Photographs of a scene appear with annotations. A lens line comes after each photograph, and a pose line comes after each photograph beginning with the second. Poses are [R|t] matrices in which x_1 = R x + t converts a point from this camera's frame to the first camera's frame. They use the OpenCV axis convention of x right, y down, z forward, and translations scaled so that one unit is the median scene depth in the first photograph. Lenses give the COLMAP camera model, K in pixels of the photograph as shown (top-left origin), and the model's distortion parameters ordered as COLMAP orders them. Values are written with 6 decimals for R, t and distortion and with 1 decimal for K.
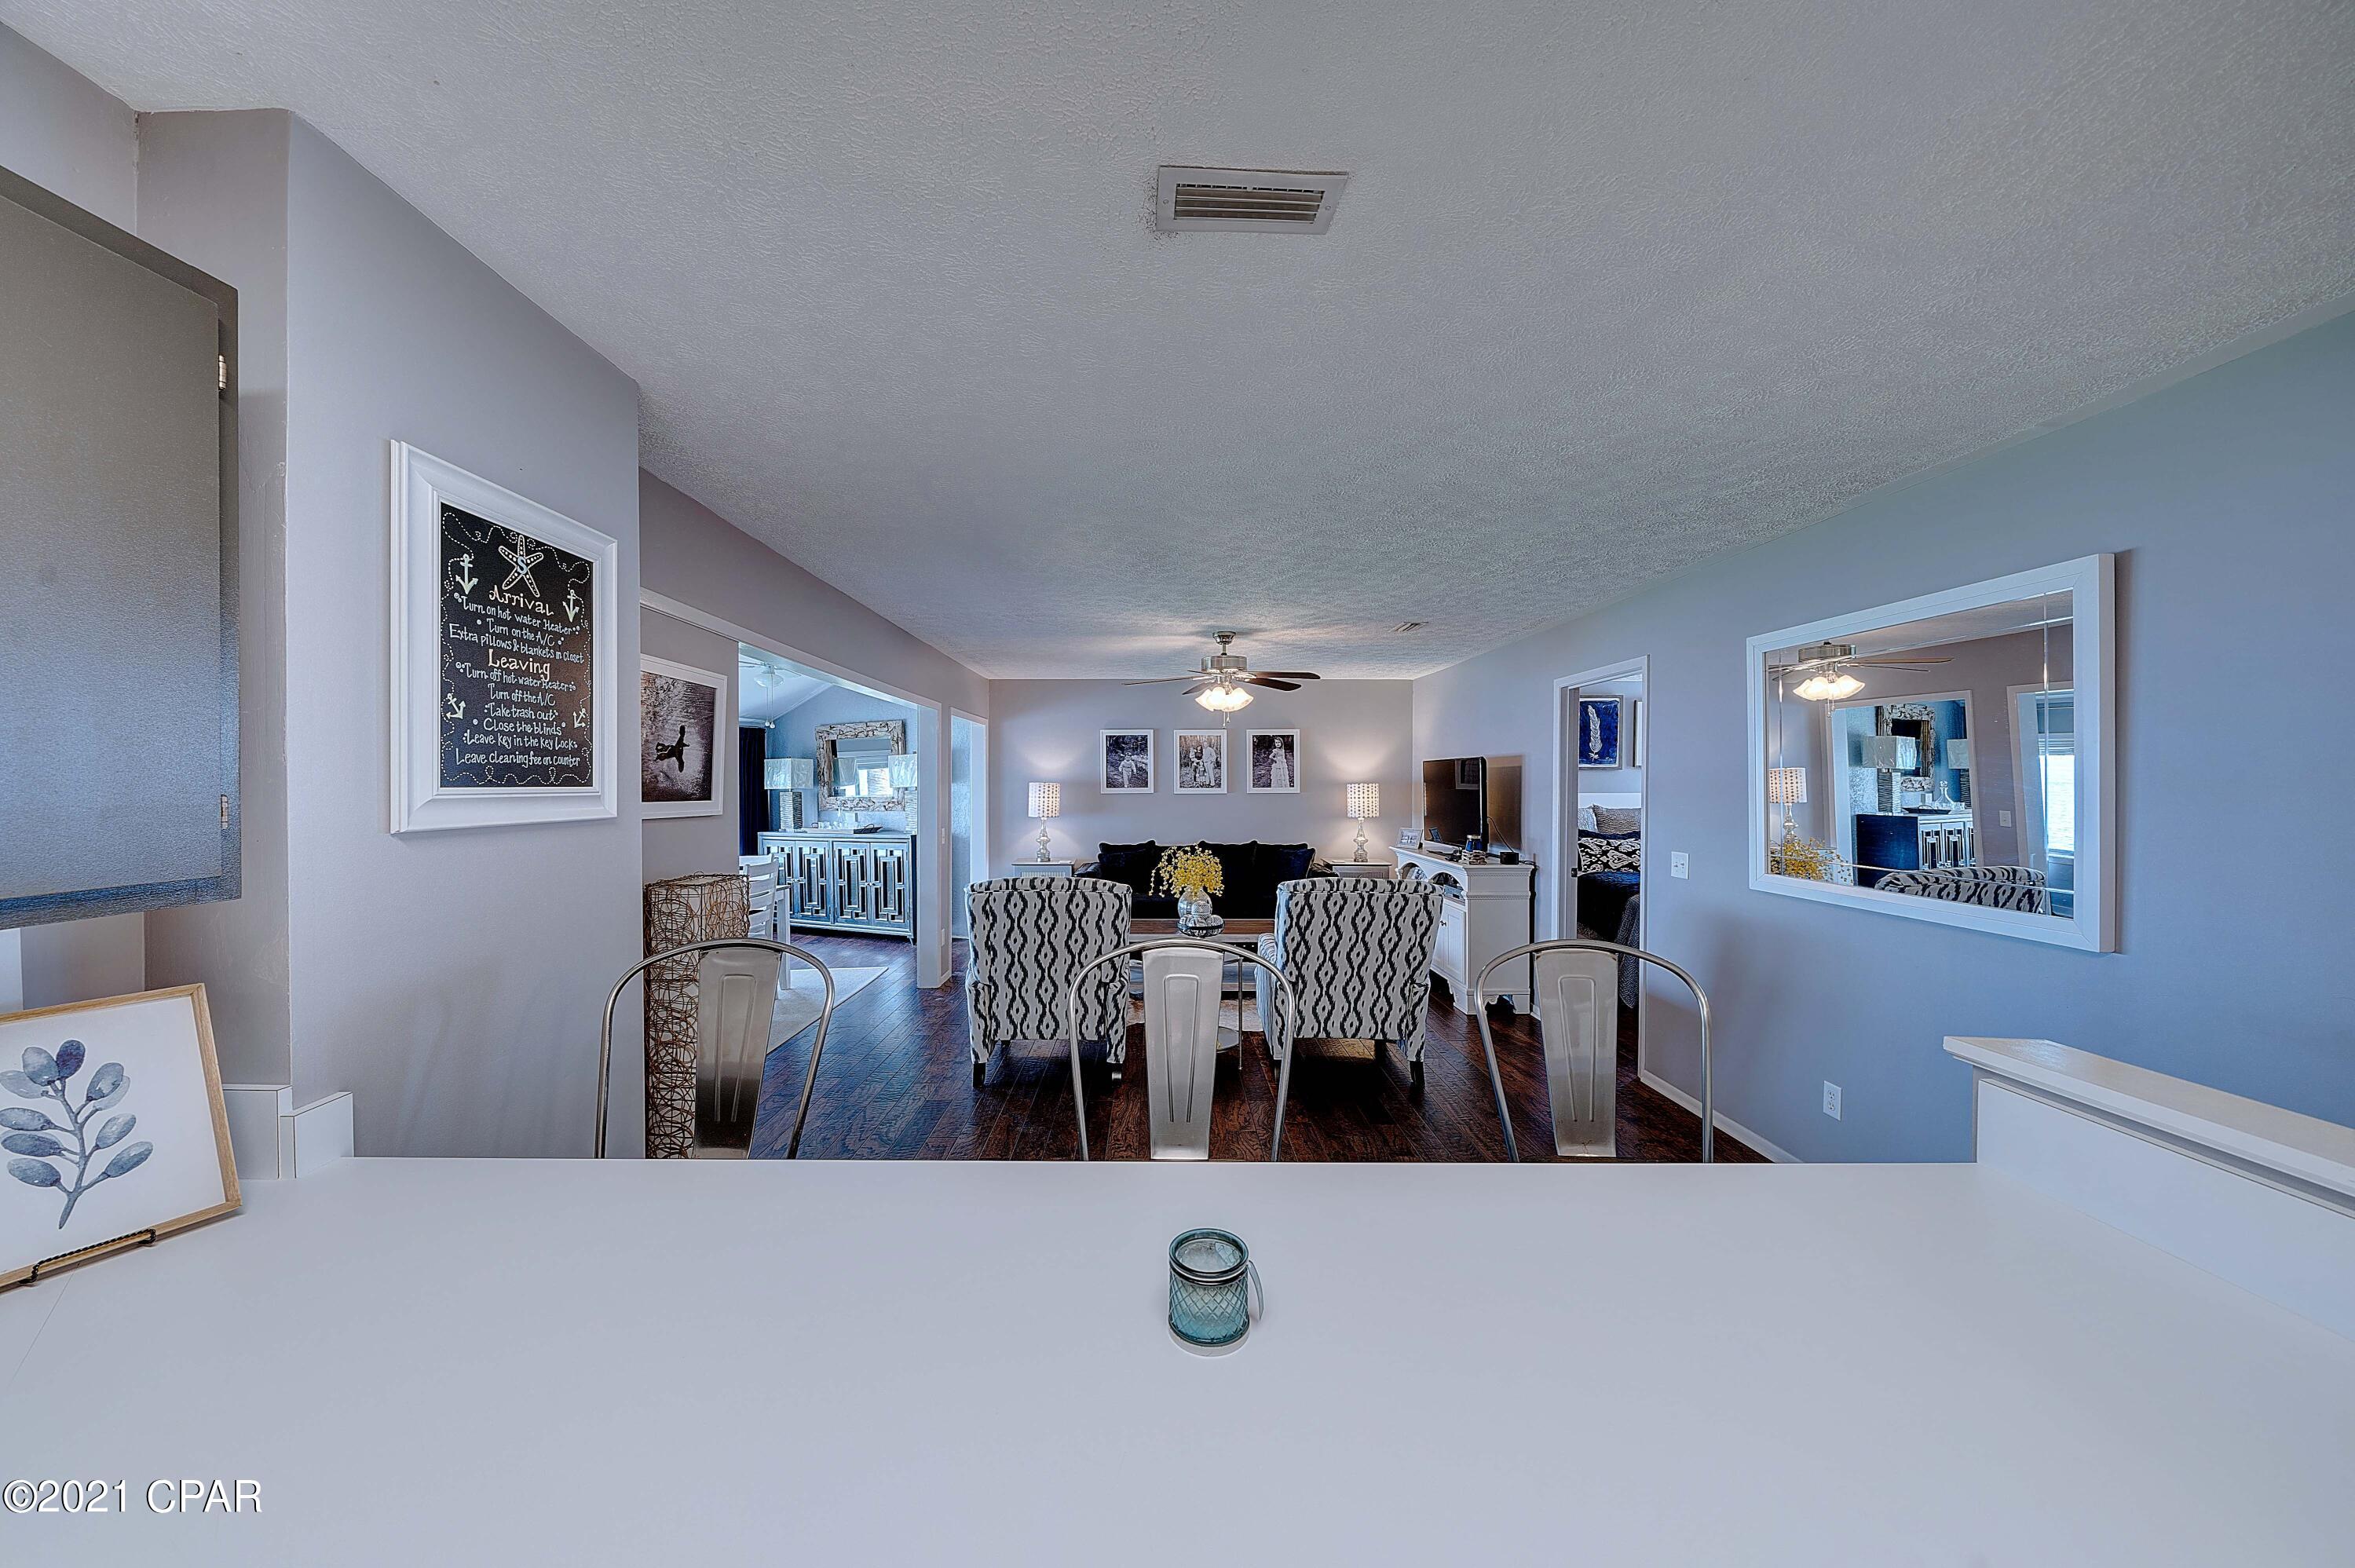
lens RADIAL K [[806.8, 0, 1163.5], [0, 806.8, 790.2], [0, 0, 1]] dist [-0.003608, -0.000097]
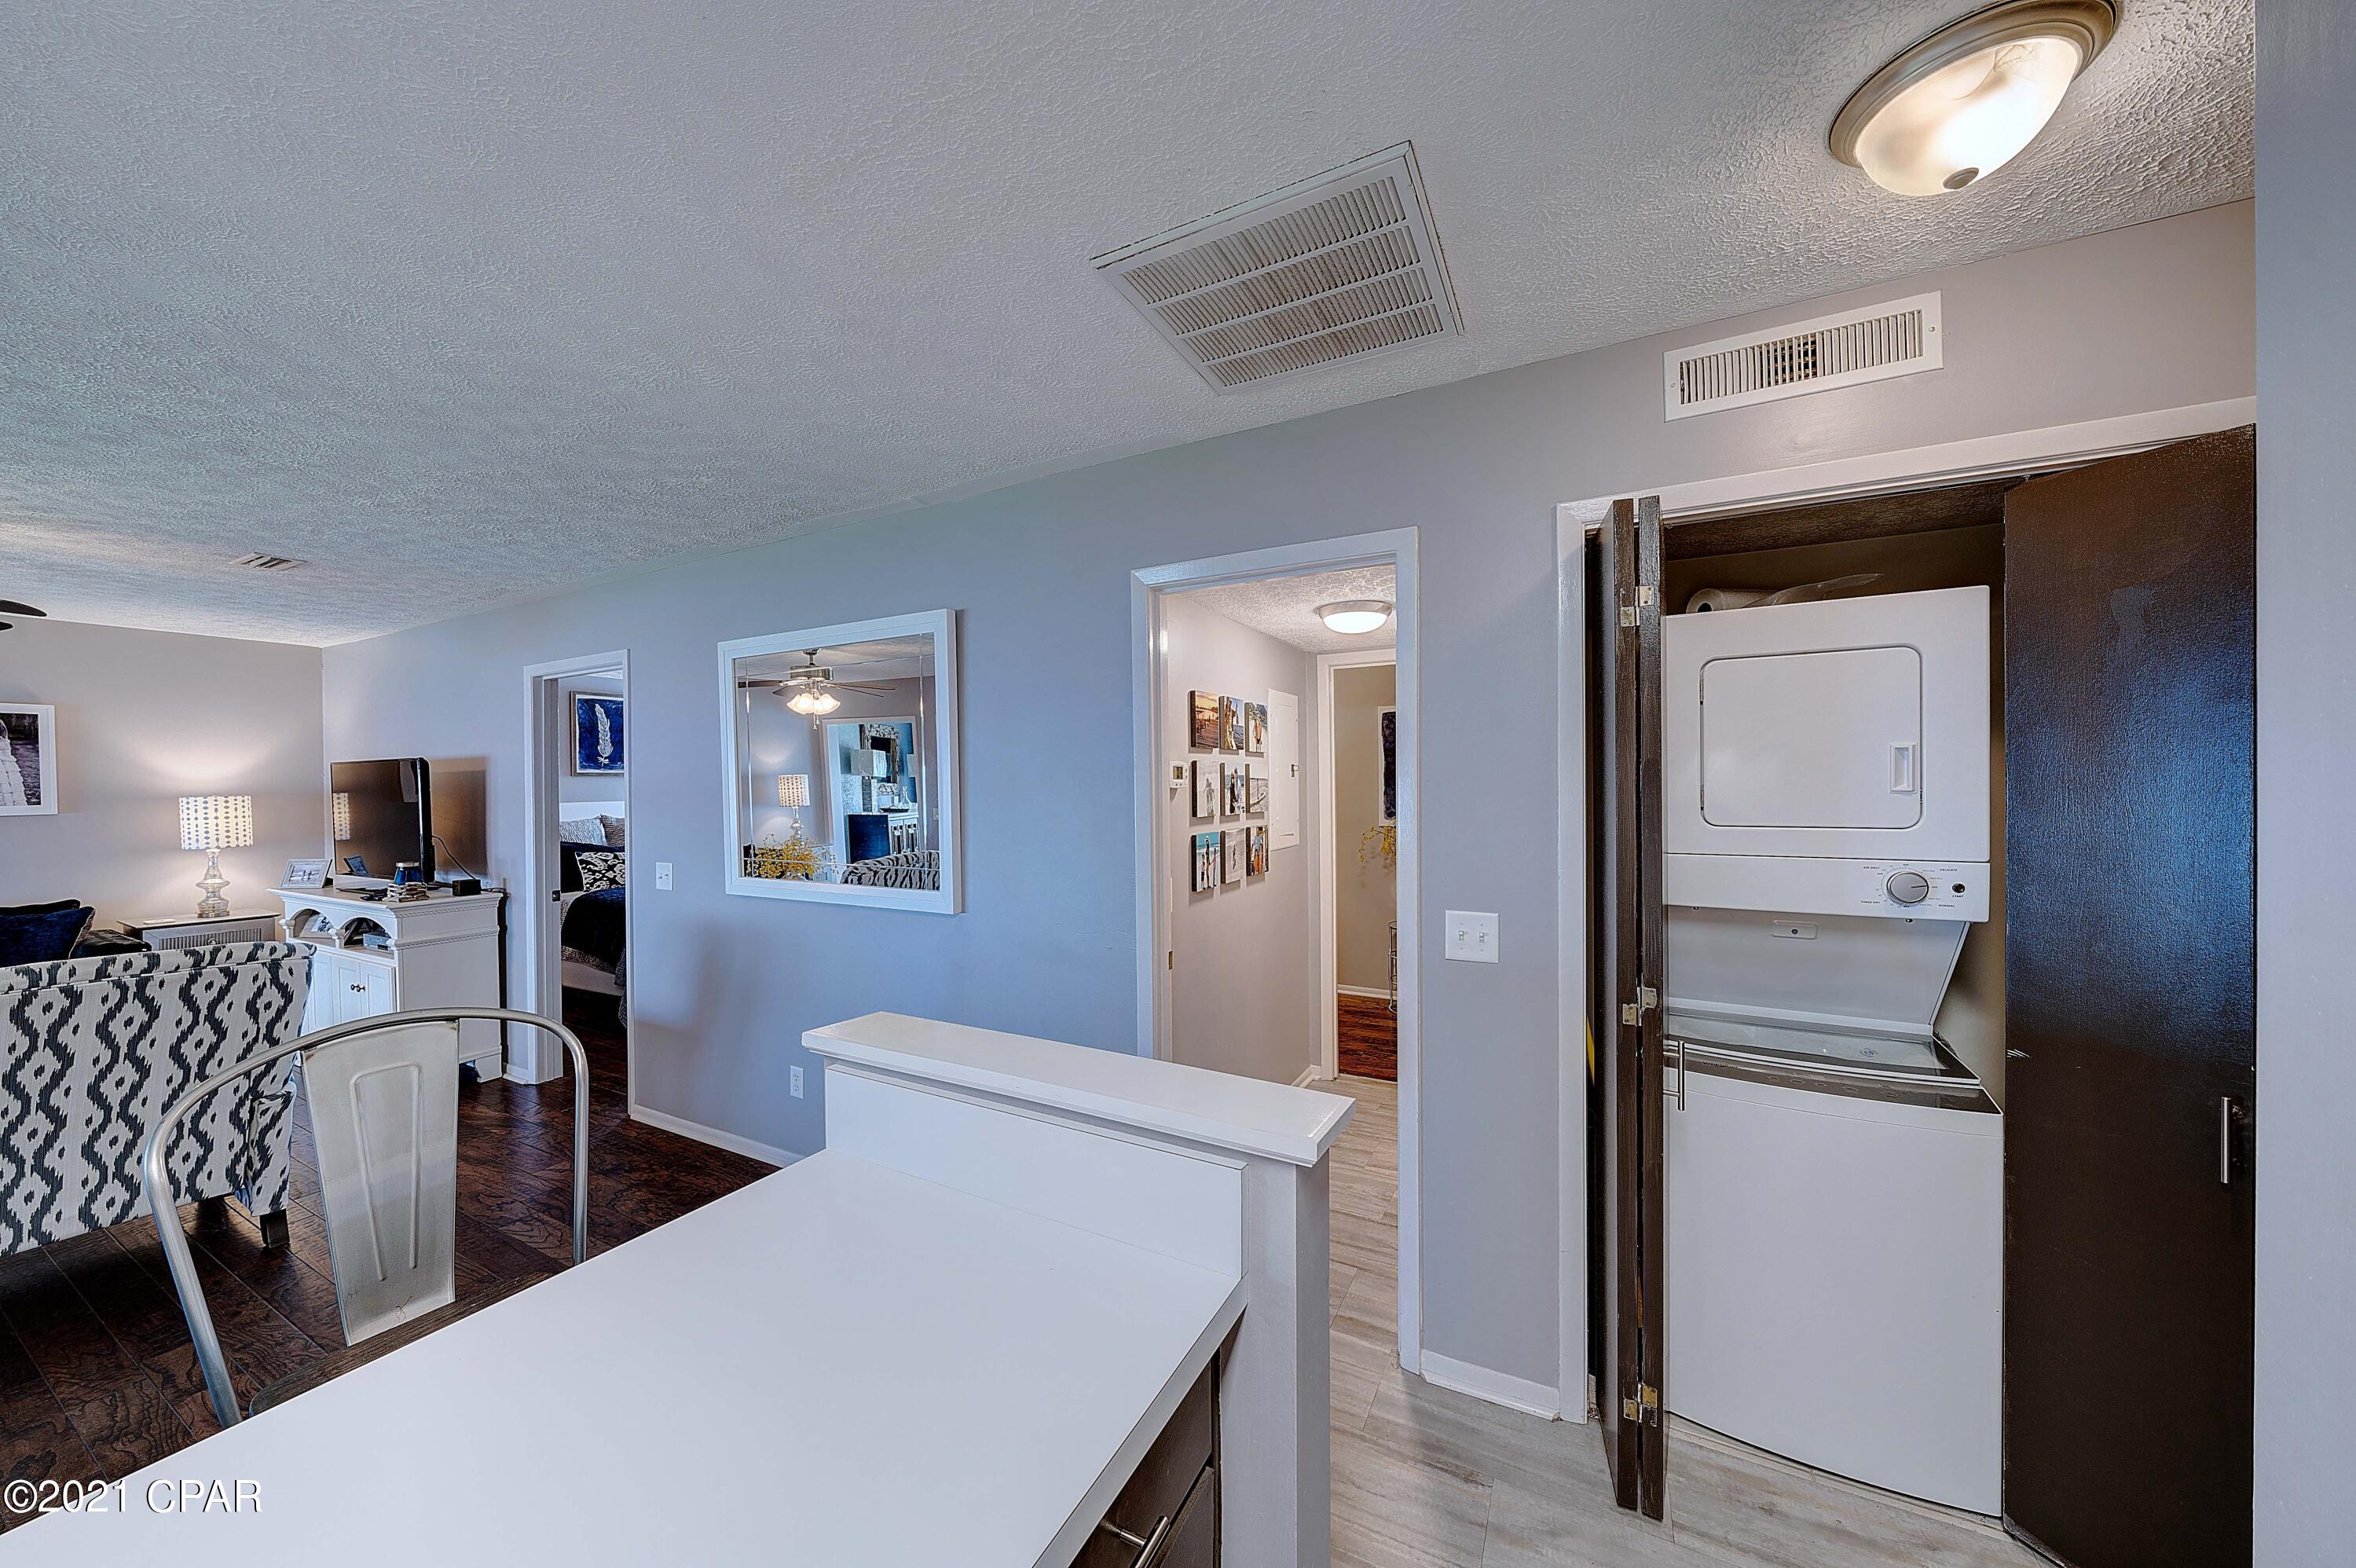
lens RADIAL K [[807.2, 0, 1164.0], [0, 807.2, 790.2], [0, 0, 1]] dist [-0.003608, -0.000097]
pose [[0.485548, -0.011530, 0.874134, 0.078391], [0.019933, 0.999799, 0.002115, 0.001221], [-0.873983, 0.016397, 0.485681, 0.024727]]
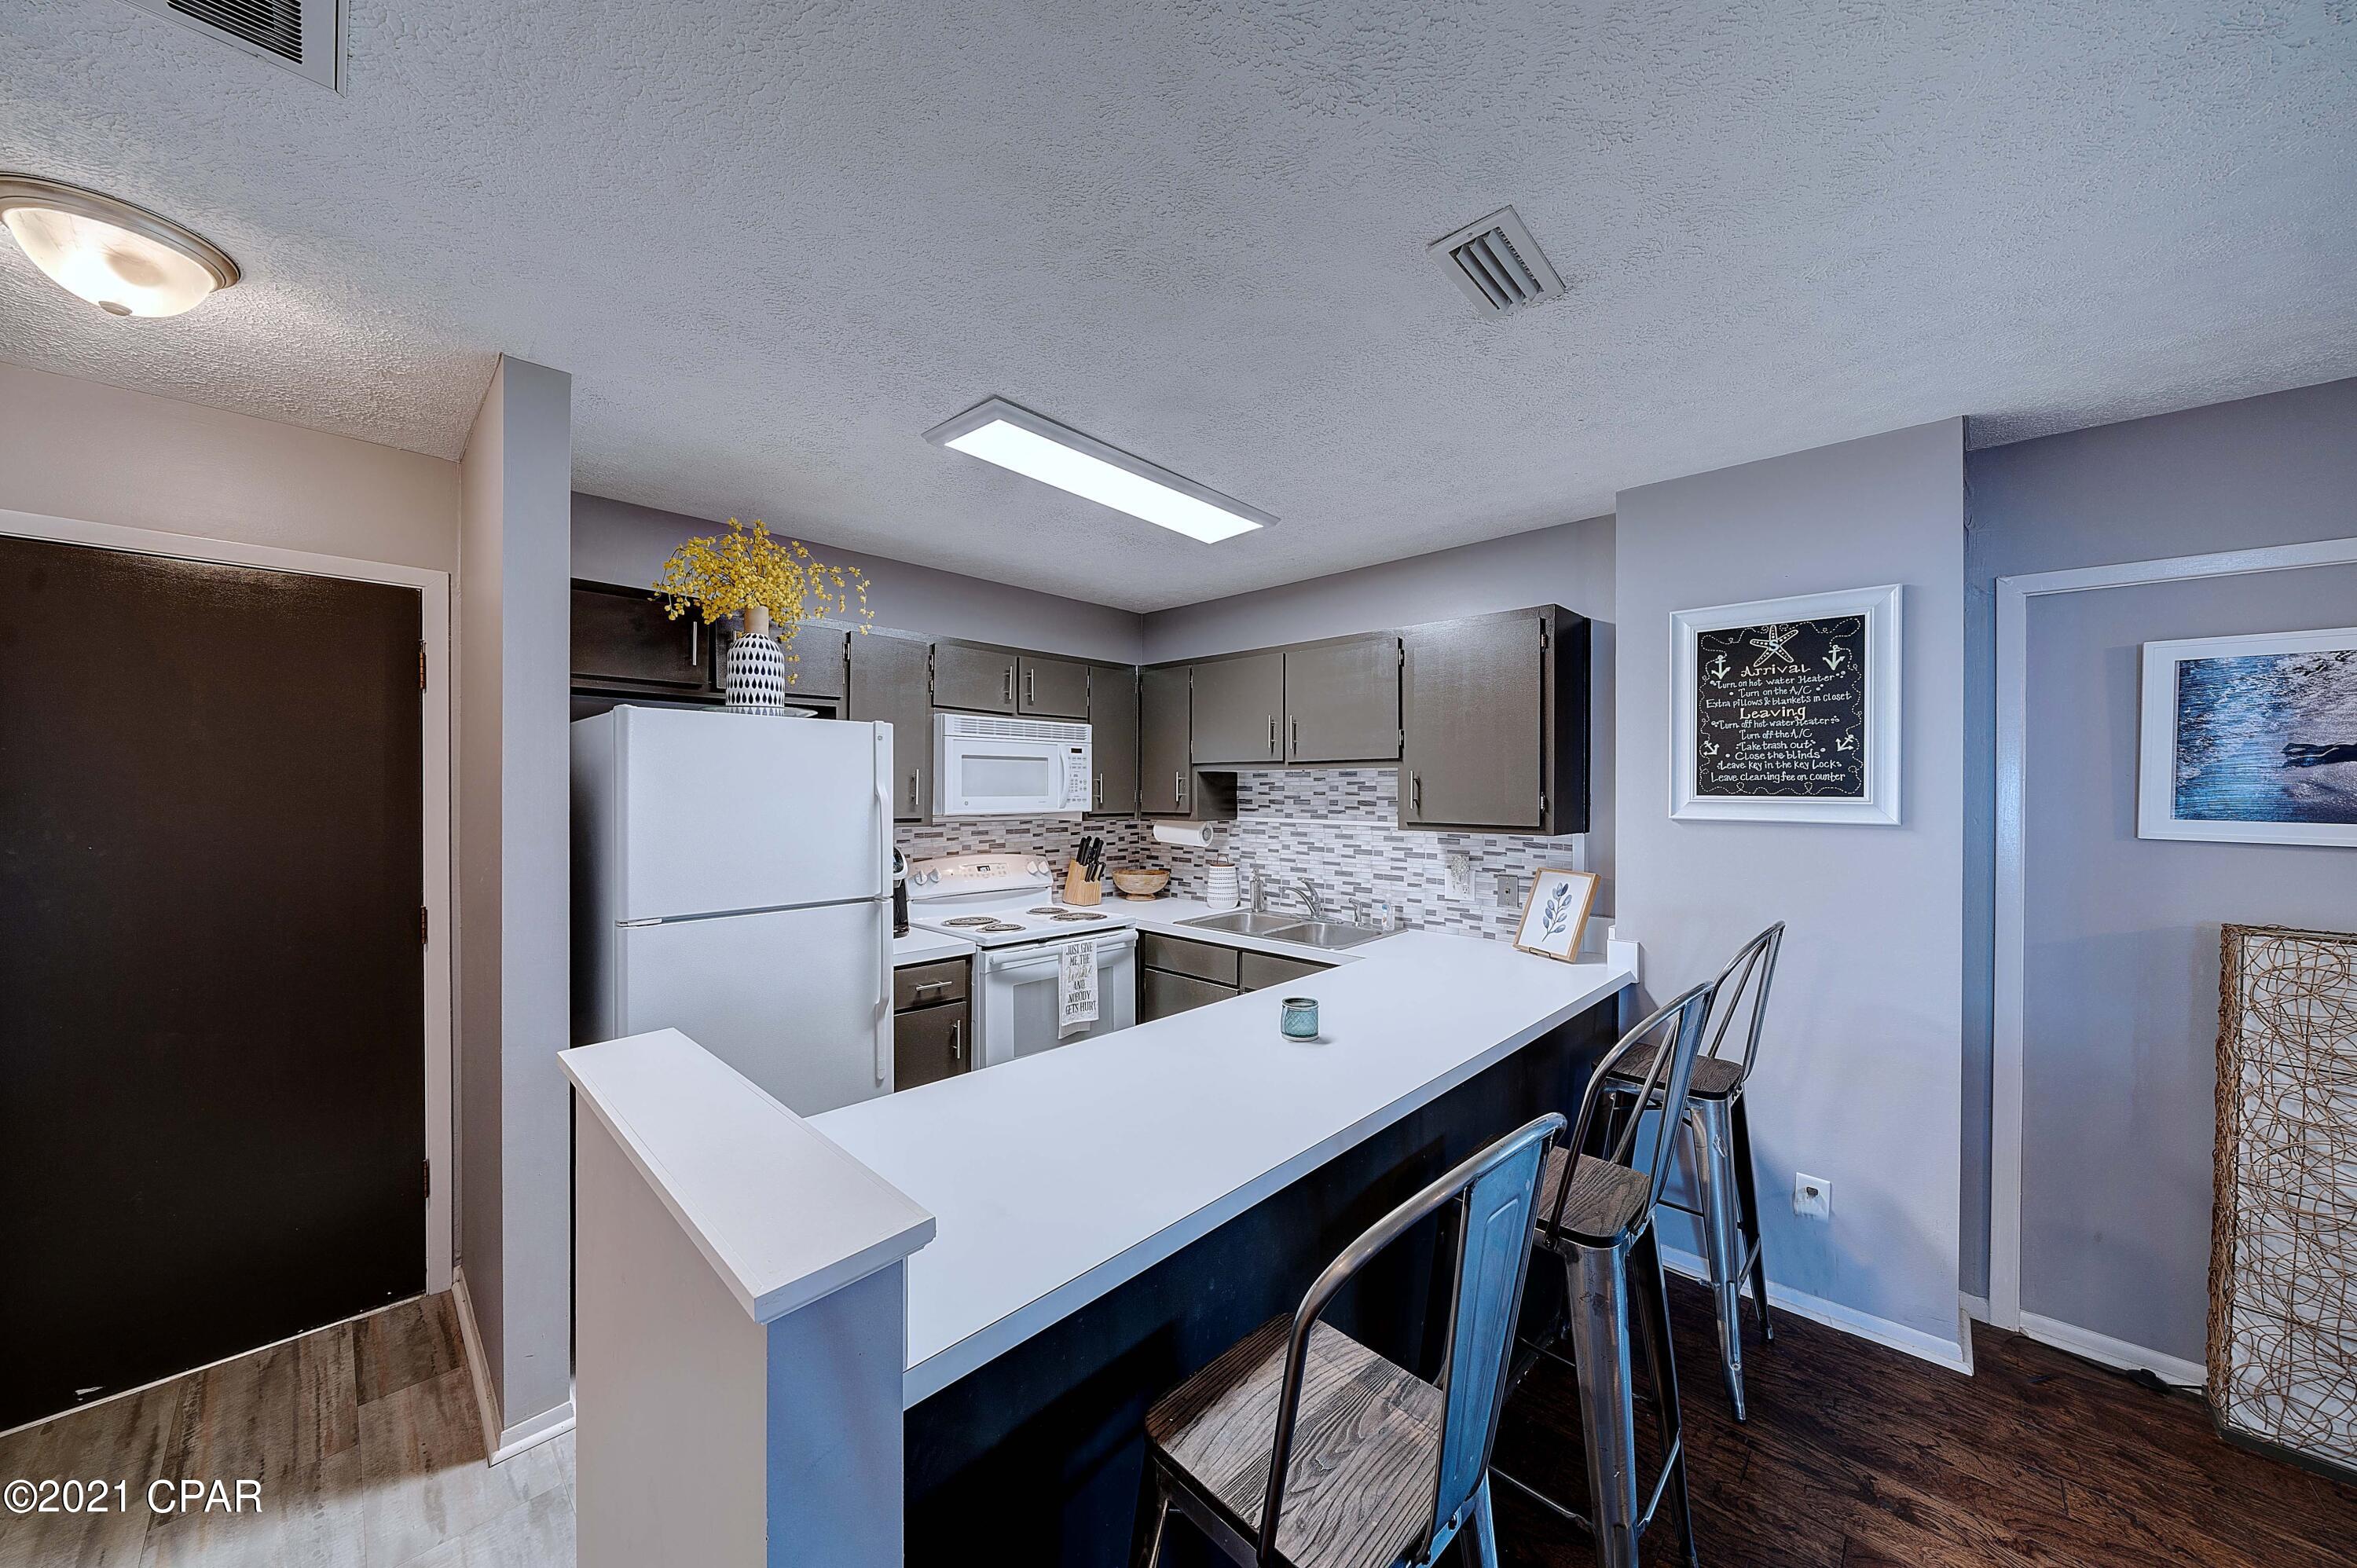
lens RADIAL K [[807.5, 0, 1164.5], [0, 807.5, 790.2], [0, 0, 1]] dist [-0.003608, -0.000097]
pose [[-0.700978, -0.000705, -0.713183, 0.328206], [-0.011955, 0.999871, 0.010762, -0.005586], [0.713083, 0.016070, -0.700896, 0.395151]]
